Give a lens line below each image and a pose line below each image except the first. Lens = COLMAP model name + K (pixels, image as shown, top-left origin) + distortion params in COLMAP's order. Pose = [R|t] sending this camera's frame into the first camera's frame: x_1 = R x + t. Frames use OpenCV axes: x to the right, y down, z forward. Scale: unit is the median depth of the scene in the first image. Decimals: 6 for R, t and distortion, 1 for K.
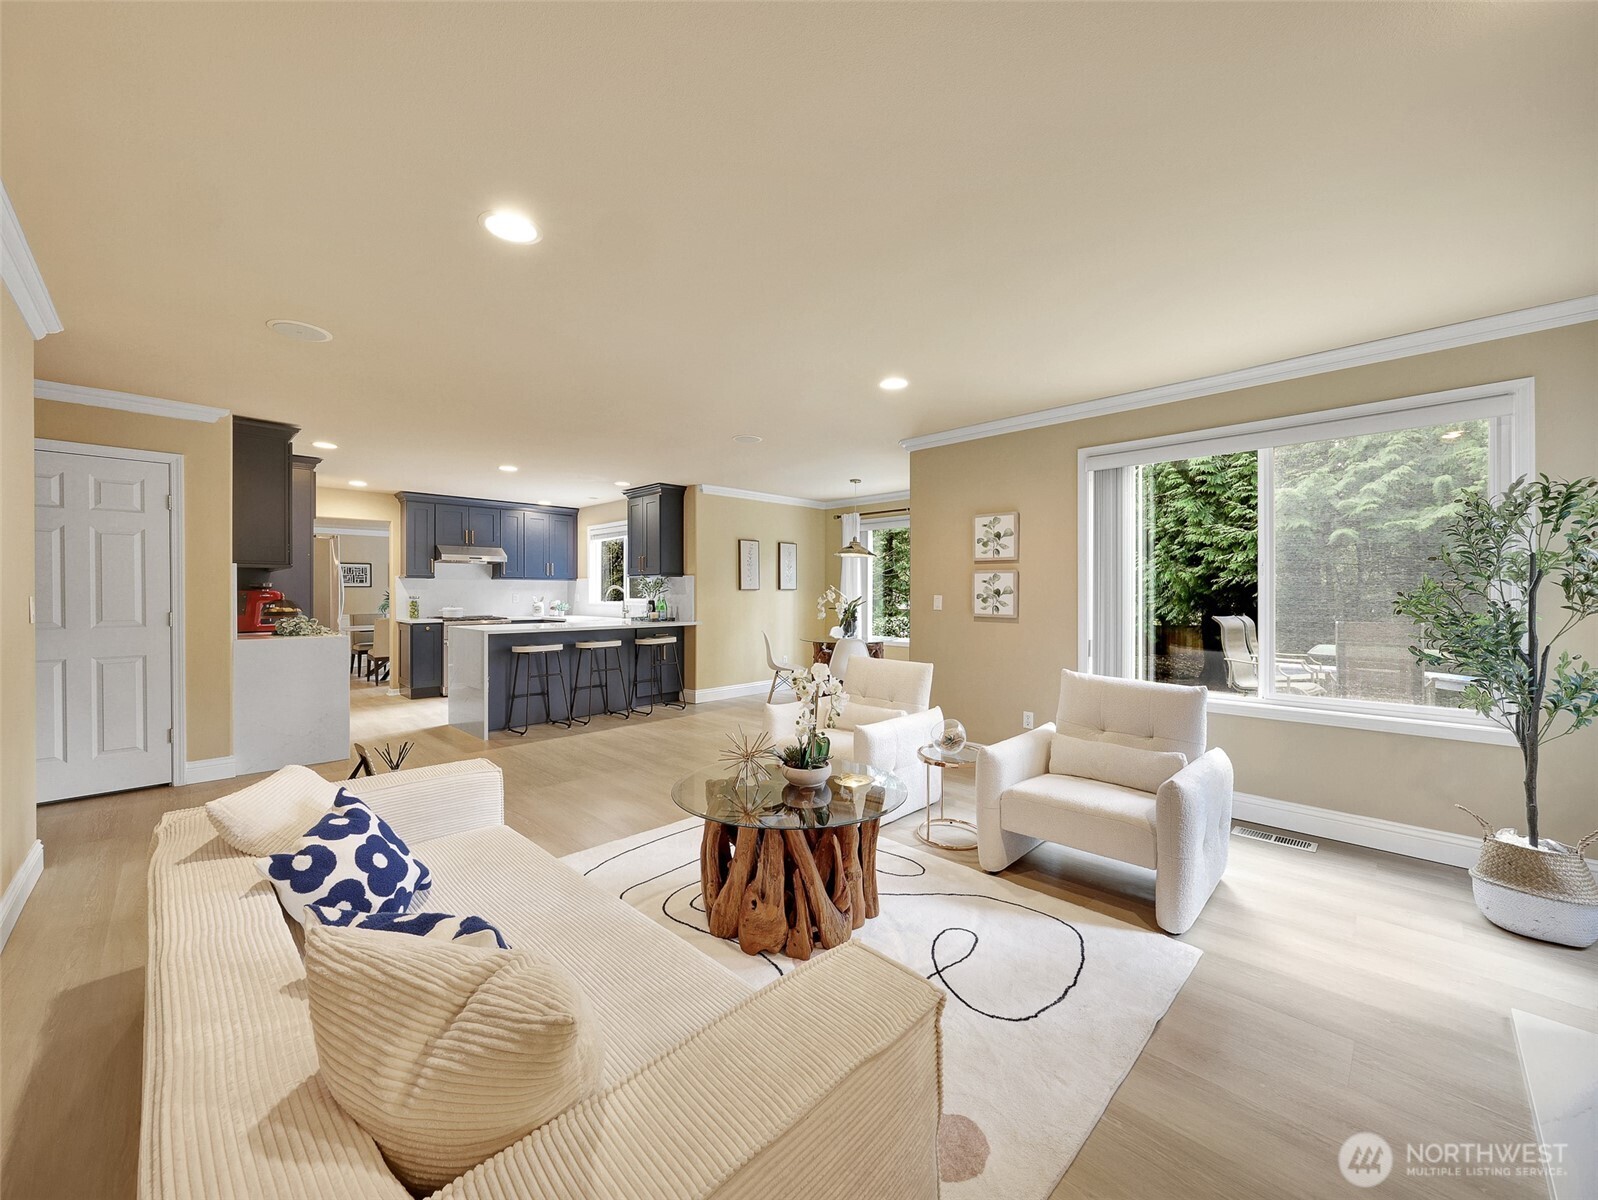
lens RADIAL K [[617.4, 0, 794.9], [0, 617.4, 589.8], [0, 0, 1]] dist [0.002145, -0.000013]
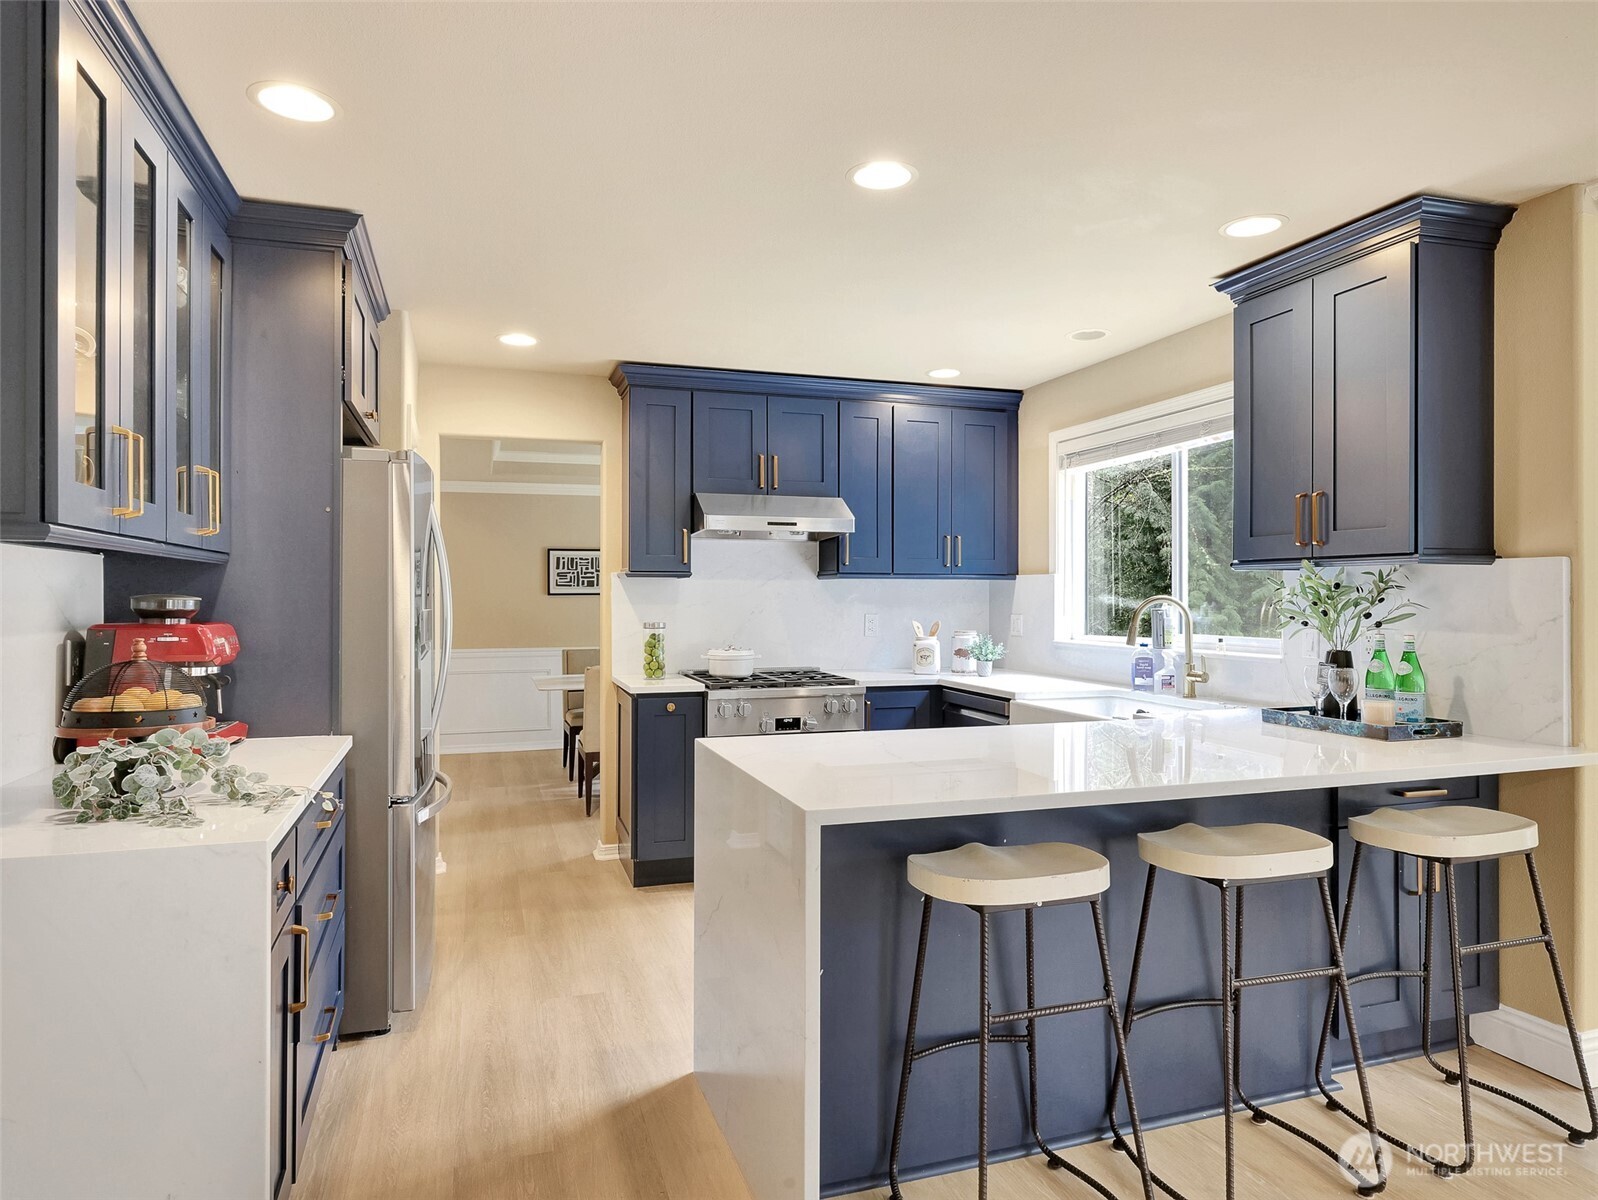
lens RADIAL K [[958.9, 0, 801.5], [0, 958.9, 593.9], [0, 0, 1]] dist [-0.007634, 0.003068]
pose [[0.894274, 0.000627, -0.447520, -0.254432], [-0.000117, 0.999999, 0.001167, -0.008562], [0.447520, -0.000991, 0.894273, 0.503133]]
